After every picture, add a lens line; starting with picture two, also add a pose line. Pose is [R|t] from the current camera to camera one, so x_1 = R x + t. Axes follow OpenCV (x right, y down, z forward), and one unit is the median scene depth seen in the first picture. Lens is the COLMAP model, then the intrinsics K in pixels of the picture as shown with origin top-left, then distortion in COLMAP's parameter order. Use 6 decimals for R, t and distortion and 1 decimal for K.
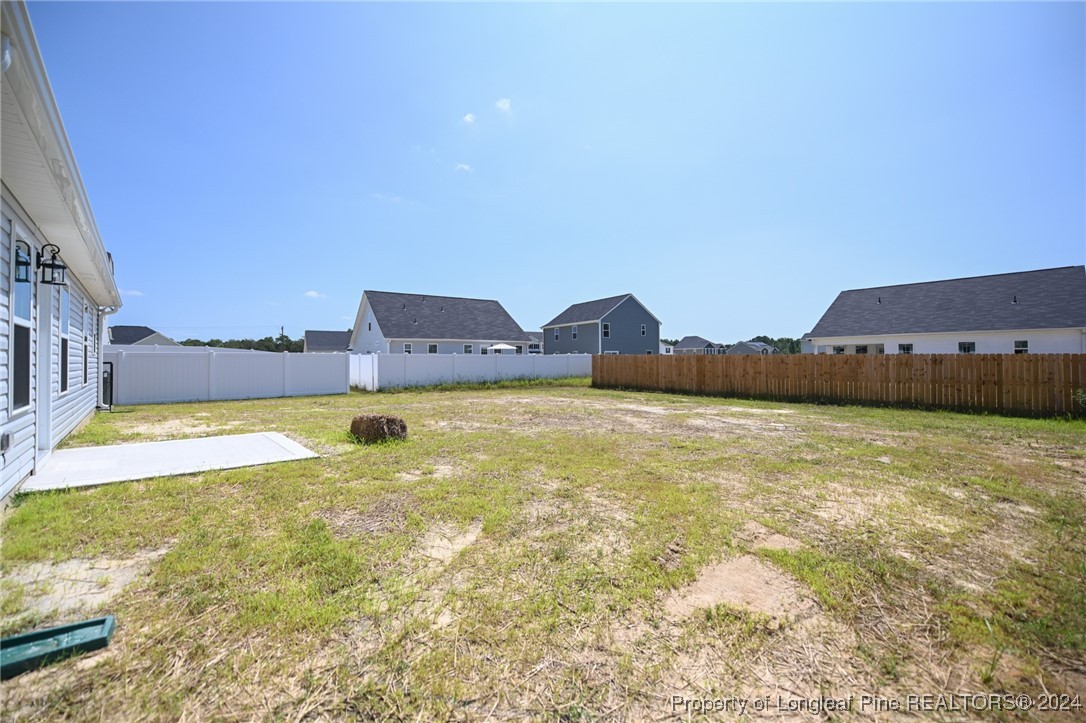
lens RADIAL K [[431.3, 0, 543.0], [0, 431.3, 354.5], [0, 0, 1]] dist [-0.013357, 0.000149]
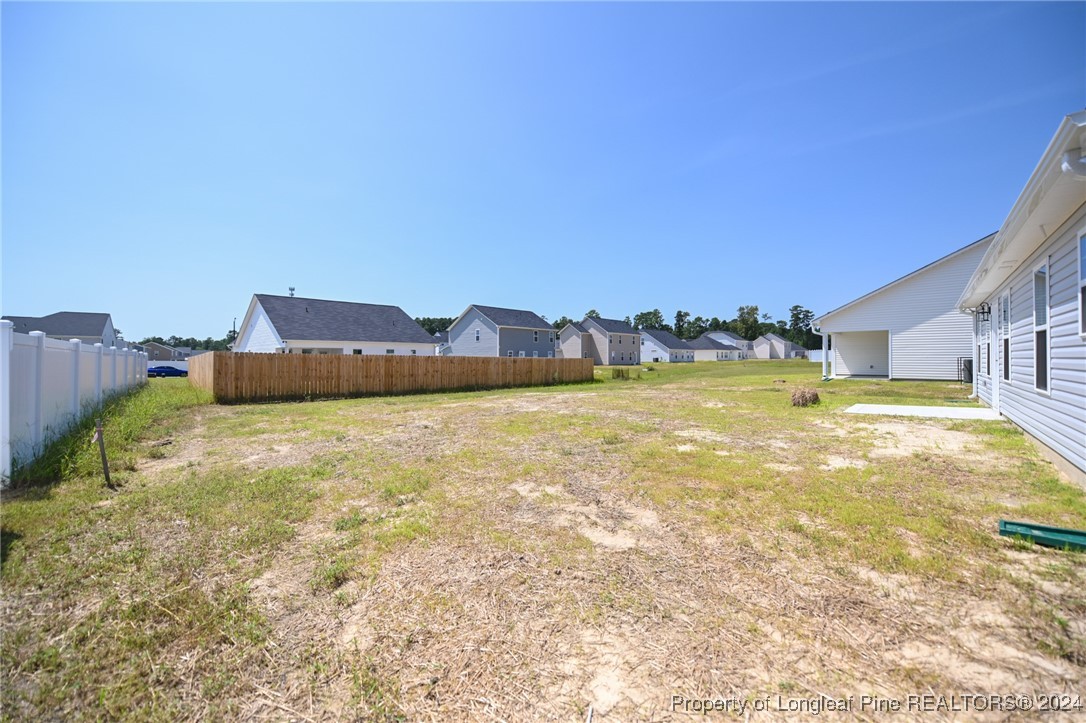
lens RADIAL K [[431.3, 0, 543.0], [0, 431.3, 354.5], [0, 0, 1]] dist [-0.013357, 0.000149]
pose [[-0.090420, 0.015740, 0.995779, -0.585880], [-0.016415, 0.999716, -0.017292, 0.008140], [-0.995768, -0.017910, -0.090136, 0.643723]]
